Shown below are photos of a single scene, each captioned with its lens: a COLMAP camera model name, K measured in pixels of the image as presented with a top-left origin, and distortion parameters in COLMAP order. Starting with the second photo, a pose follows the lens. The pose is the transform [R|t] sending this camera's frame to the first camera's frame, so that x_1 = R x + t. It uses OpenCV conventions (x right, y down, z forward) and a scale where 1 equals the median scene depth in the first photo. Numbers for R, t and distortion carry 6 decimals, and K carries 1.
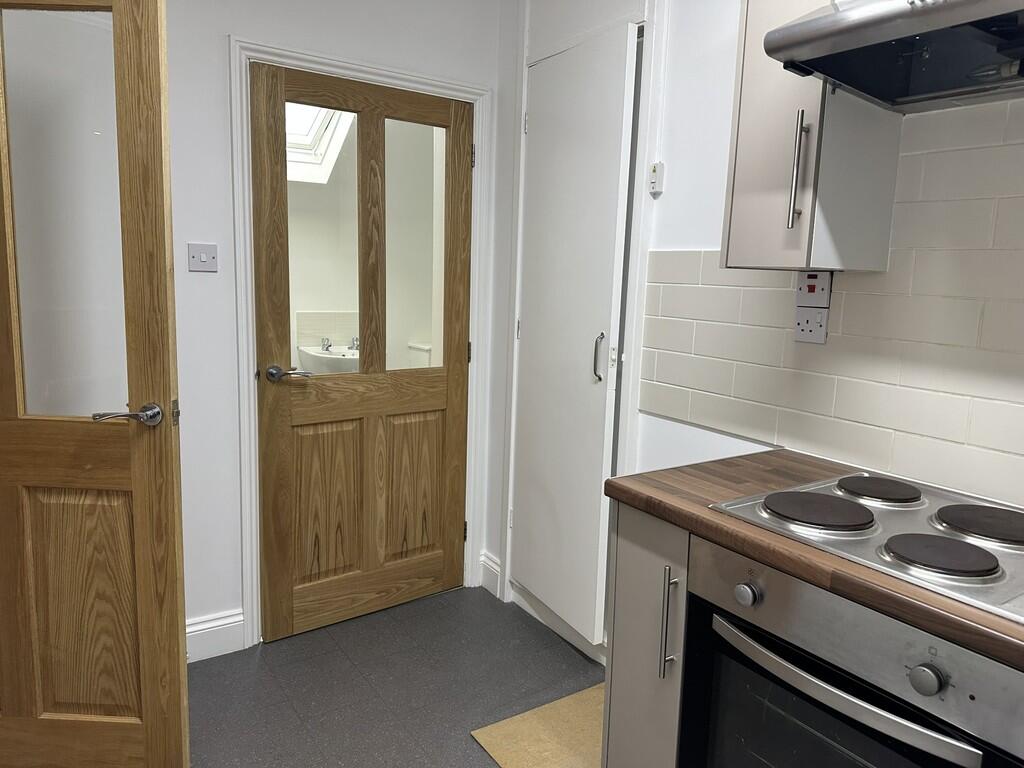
lens RADIAL K [[701.8, 0, 510.1], [0, 701.8, 378.6], [0, 0, 1]] dist [0.004706, -0.038165]
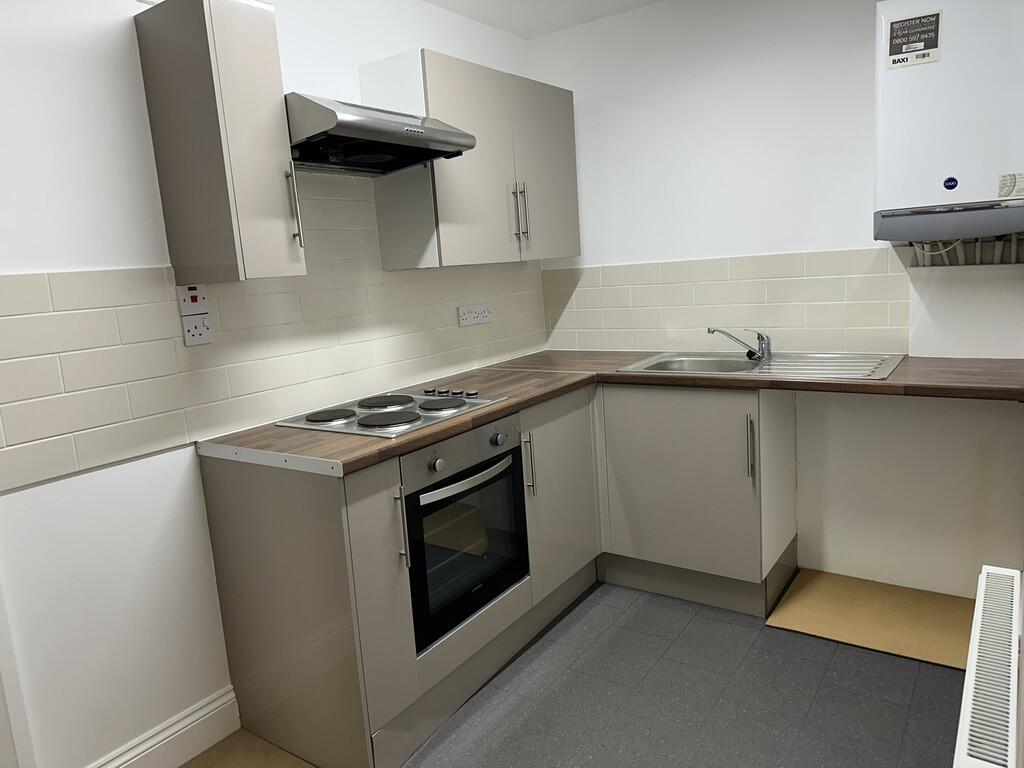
lens RADIAL K [[701.8, 0, 510.1], [0, 701.8, 378.6], [0, 0, 1]] dist [0.004706, -0.038165]
pose [[-0.395640, -0.150003, 0.906073, -0.926460], [0.193328, 0.950863, 0.241835, -0.196730], [-0.897827, 0.270849, -0.347199, 1.042068]]
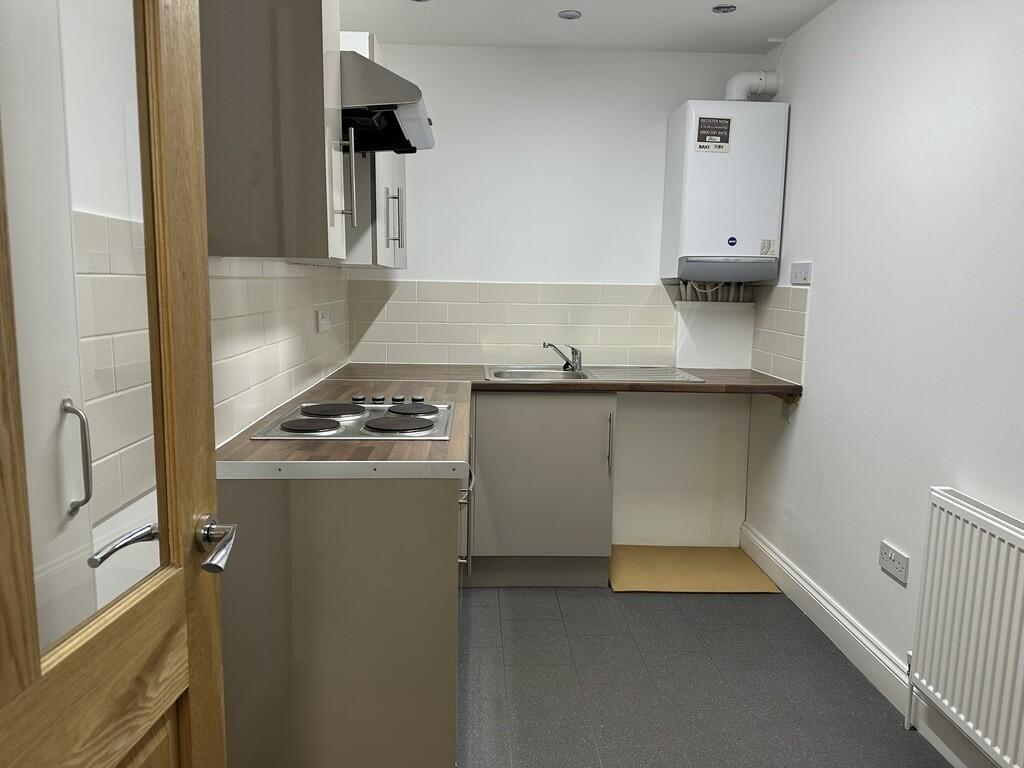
lens RADIAL K [[701.8, 0, 510.1], [0, 701.8, 378.6], [0, 0, 1]] dist [0.004706, -0.038165]
pose [[-0.870385, -0.111010, 0.479693, -0.401113], [0.029933, 0.960520, 0.276596, -0.252427], [-0.491460, 0.255104, -0.832700, 1.684330]]
